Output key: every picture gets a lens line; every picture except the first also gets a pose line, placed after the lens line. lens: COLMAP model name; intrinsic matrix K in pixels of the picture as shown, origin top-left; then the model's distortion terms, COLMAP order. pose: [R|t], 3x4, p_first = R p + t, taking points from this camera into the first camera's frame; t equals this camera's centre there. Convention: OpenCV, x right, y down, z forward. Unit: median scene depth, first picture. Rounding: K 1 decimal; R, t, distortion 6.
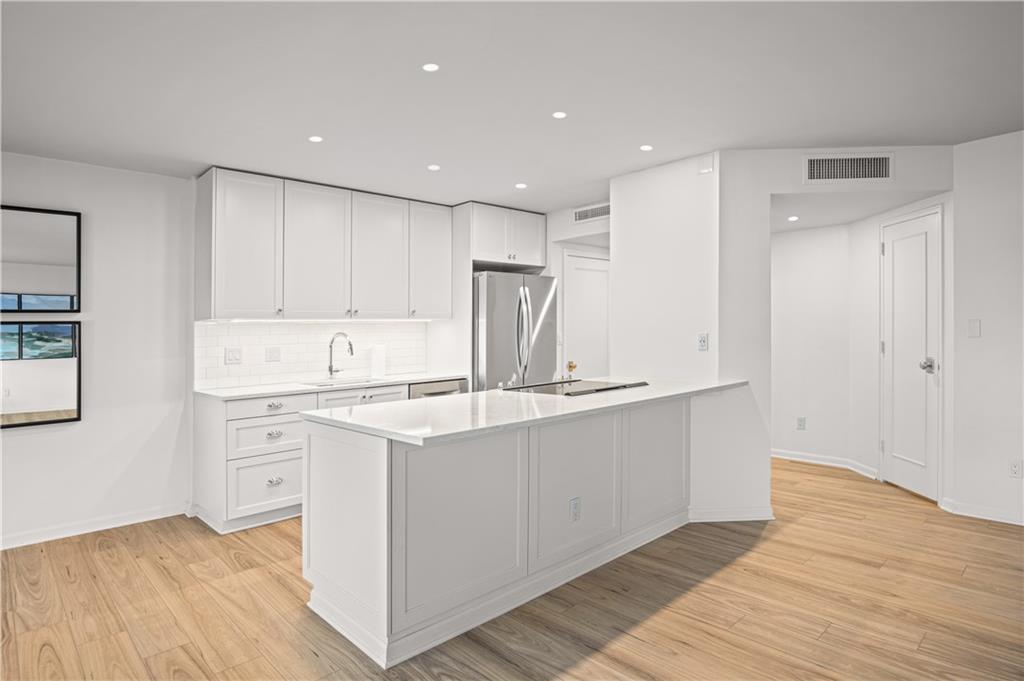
lens RADIAL K [[574.2, 0, 512.0], [0, 574.2, 340.5], [0, 0, 1]] dist [-0.015214, -0.001070]
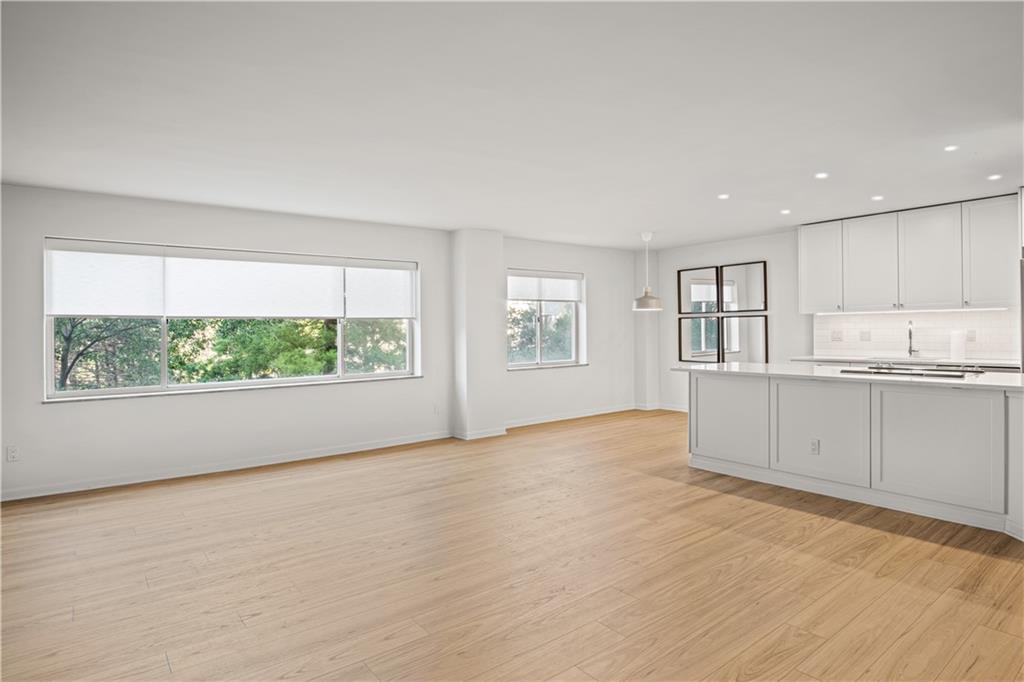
lens RADIAL K [[559.7, 0, 510.1], [0, 559.7, 327.8], [0, 0, 1]] dist [0.000629, 0.000641]
pose [[-0.106813, 0.021230, -0.994052, 1.263404], [0.000185, 0.999772, 0.021333, -0.030450], [0.994279, 0.002095, -0.106793, 0.302009]]
